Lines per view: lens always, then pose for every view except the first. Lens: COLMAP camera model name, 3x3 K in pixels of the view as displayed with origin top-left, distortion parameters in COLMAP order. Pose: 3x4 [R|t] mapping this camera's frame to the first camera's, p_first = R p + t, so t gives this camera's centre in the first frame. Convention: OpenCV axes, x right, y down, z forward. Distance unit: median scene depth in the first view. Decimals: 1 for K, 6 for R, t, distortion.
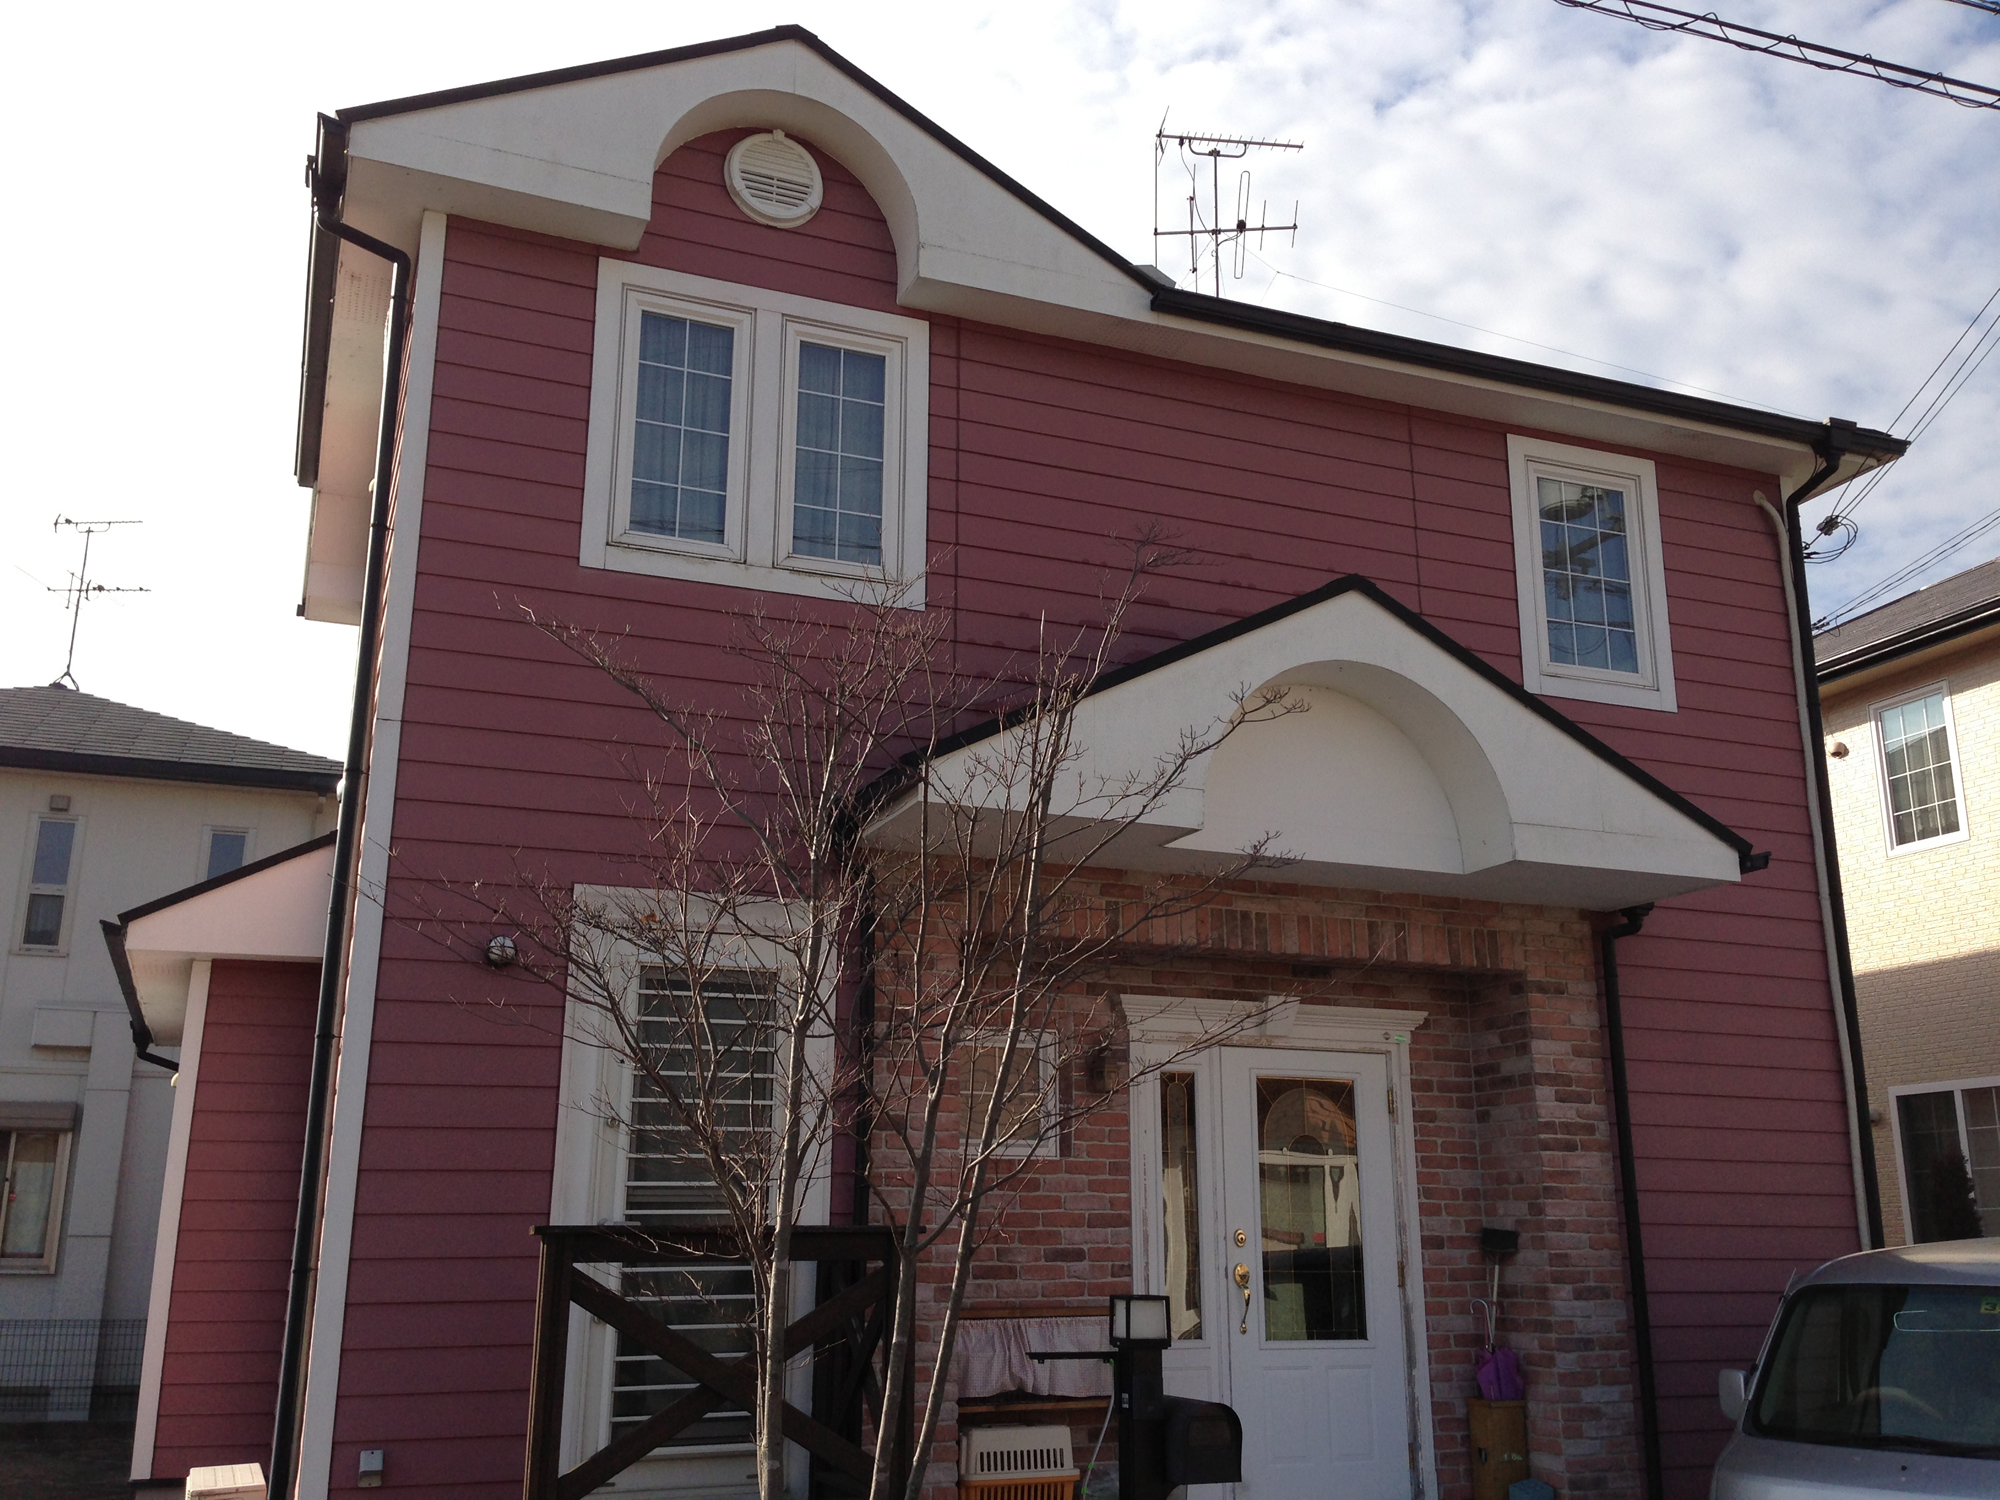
lens RADIAL K [[1828.4, 0, 986.2], [0, 1828.4, 743.8], [0, 0, 1]] dist [0.061502, 0.000000]
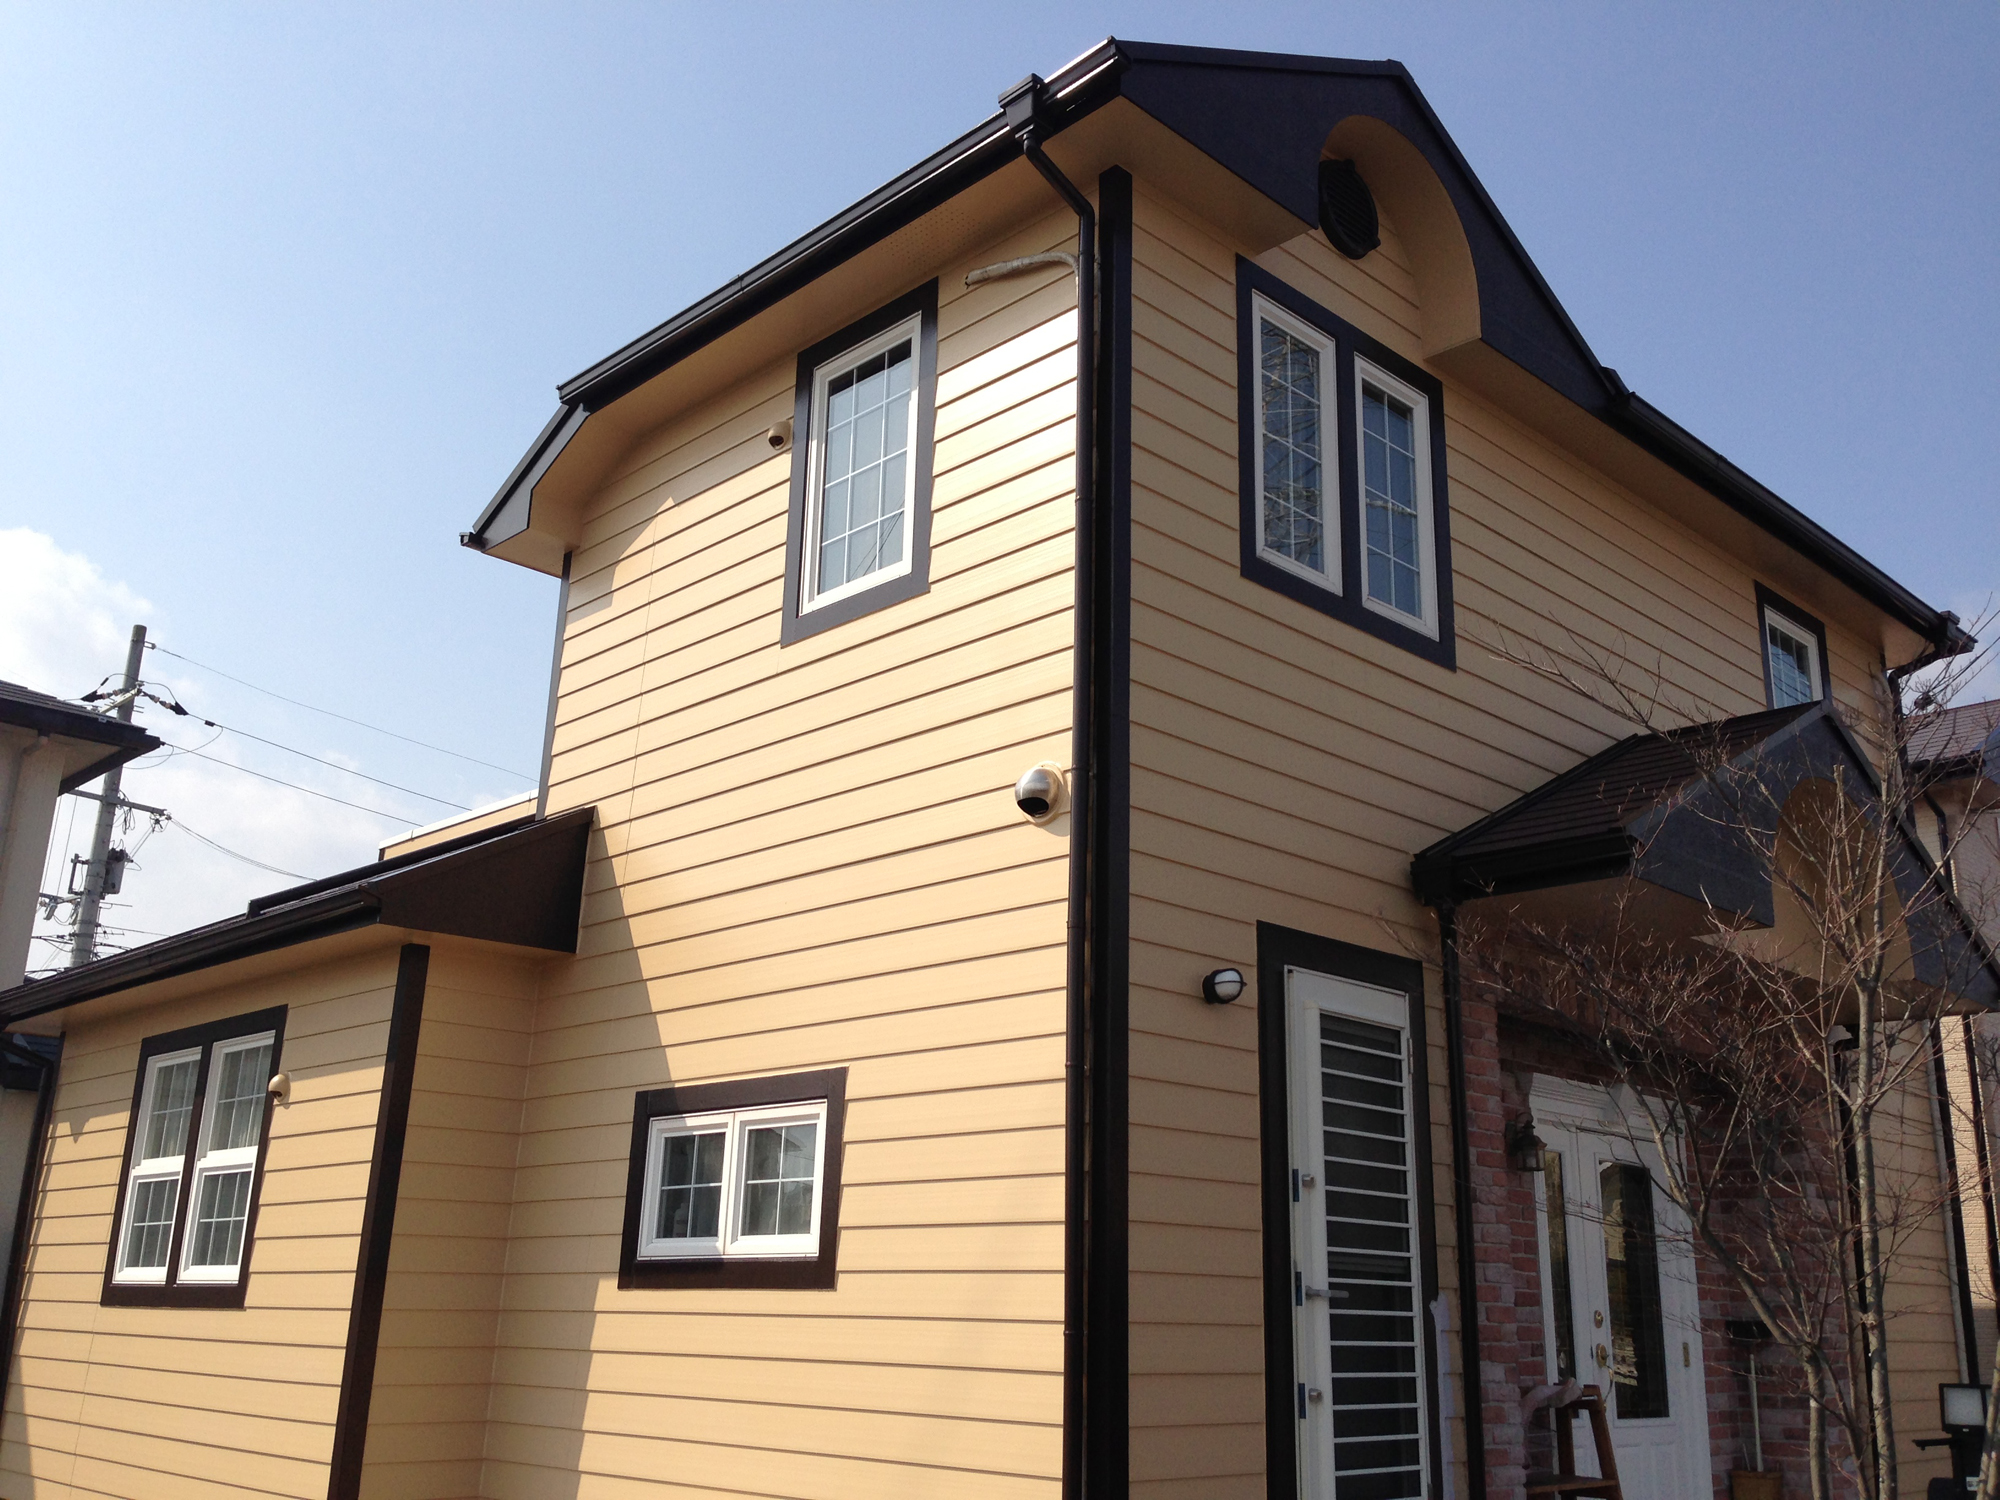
lens RADIAL K [[1828.4, 0, 996.1], [0, 1828.4, 757.4], [0, 0, 1]] dist [0.061502, 0.000000]
pose [[0.923501, 0.124783, 0.362733, -0.491314], [-0.115255, 0.992181, -0.047886, 0.038826], [-0.365872, 0.002416, 0.930662, 0.135698]]
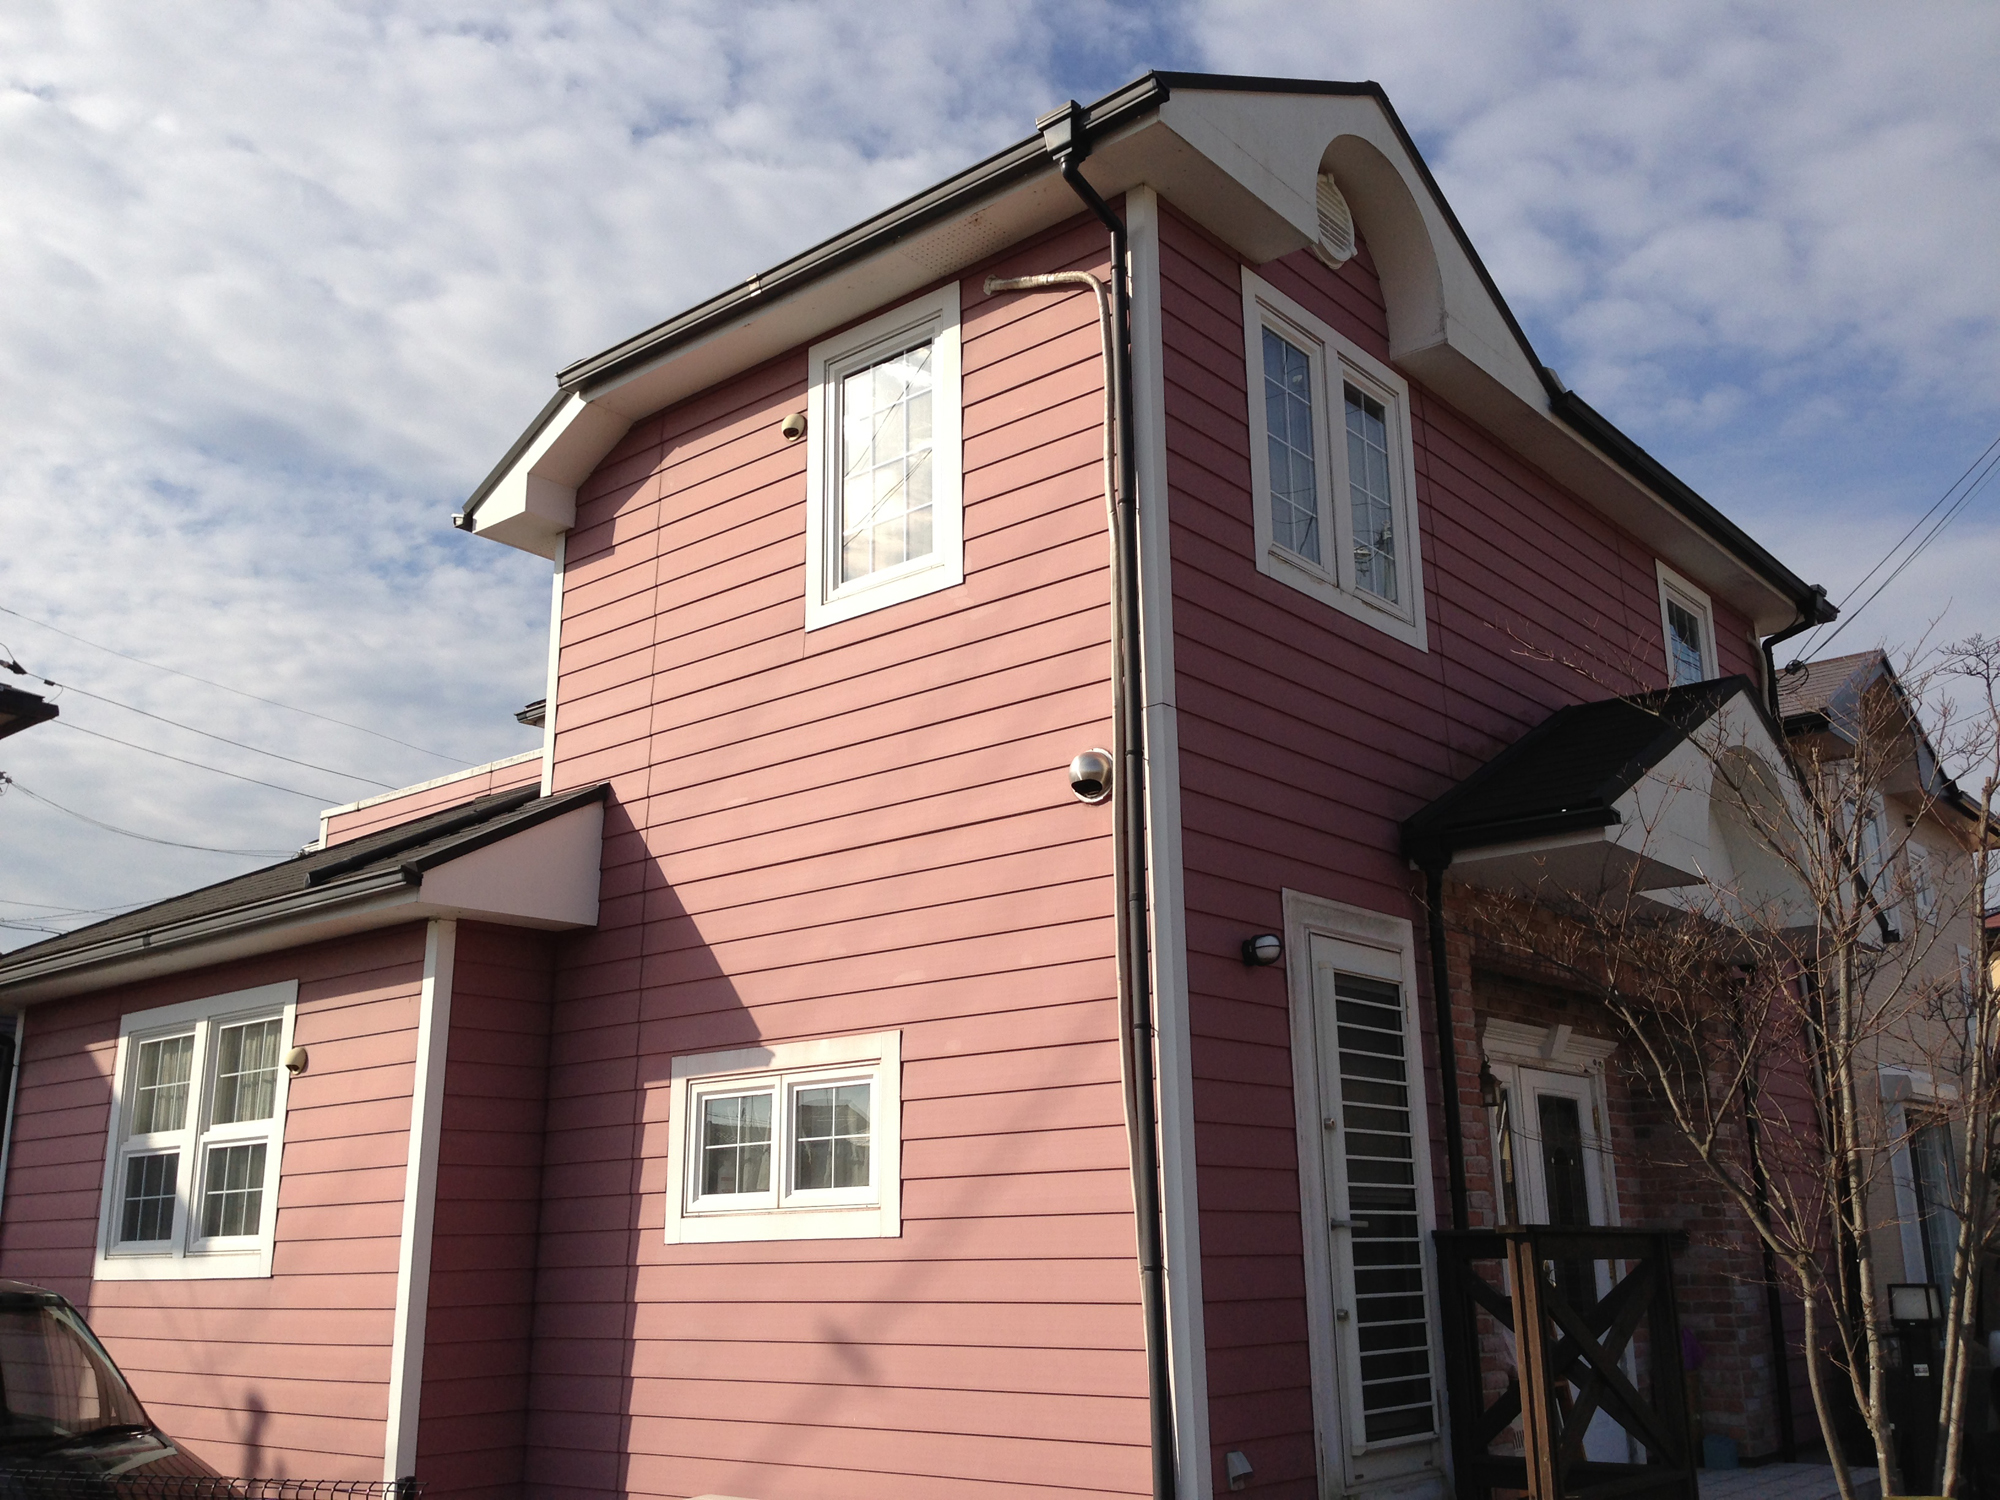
lens RADIAL K [[1828.4, 0, 995.4], [0, 1828.4, 757.5], [0, 0, 1]] dist [0.061502, 0.000000]
pose [[0.883634, 0.104381, 0.456393, -0.590243], [-0.102679, 0.994303, -0.028606, 0.035637], [-0.456779, -0.021585, 0.889318, 0.126736]]
